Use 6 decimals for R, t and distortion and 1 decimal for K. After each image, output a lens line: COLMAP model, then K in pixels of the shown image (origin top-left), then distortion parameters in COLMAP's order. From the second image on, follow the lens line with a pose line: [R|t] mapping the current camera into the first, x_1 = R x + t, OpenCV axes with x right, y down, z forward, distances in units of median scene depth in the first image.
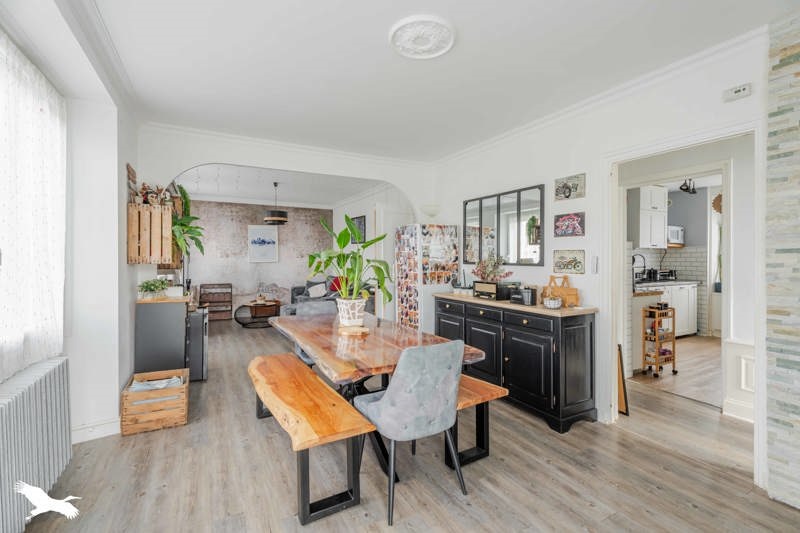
lens RADIAL K [[358.4, 0, 397.1], [0, 358.4, 266.1], [0, 0, 1]] dist [0.003388, 0.000335]
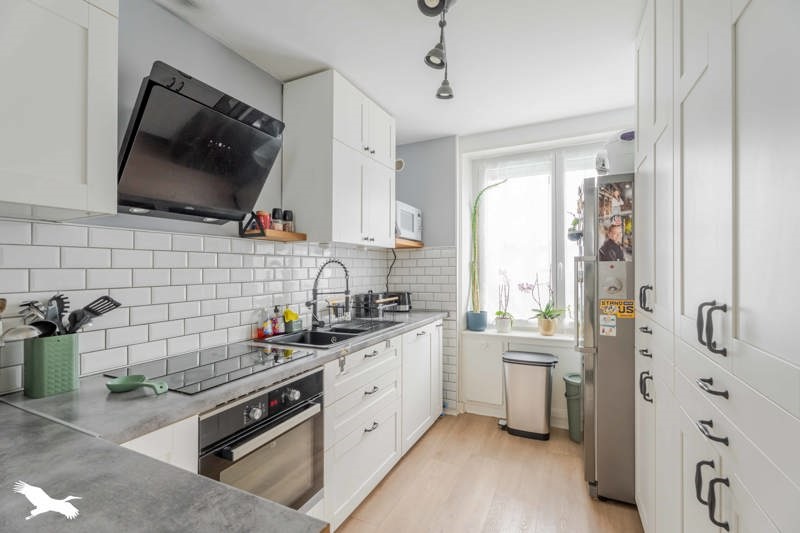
lens RADIAL K [[358.4, 0, 400.3], [0, 358.4, 264.4], [0, 0, 1]] dist [0.003388, 0.000335]
pose [[0.814735, 0.002819, 0.579826, 0.475800], [0.005449, 0.999907, -0.012518, -0.020383], [-0.579807, 0.013358, 0.814644, 0.600691]]
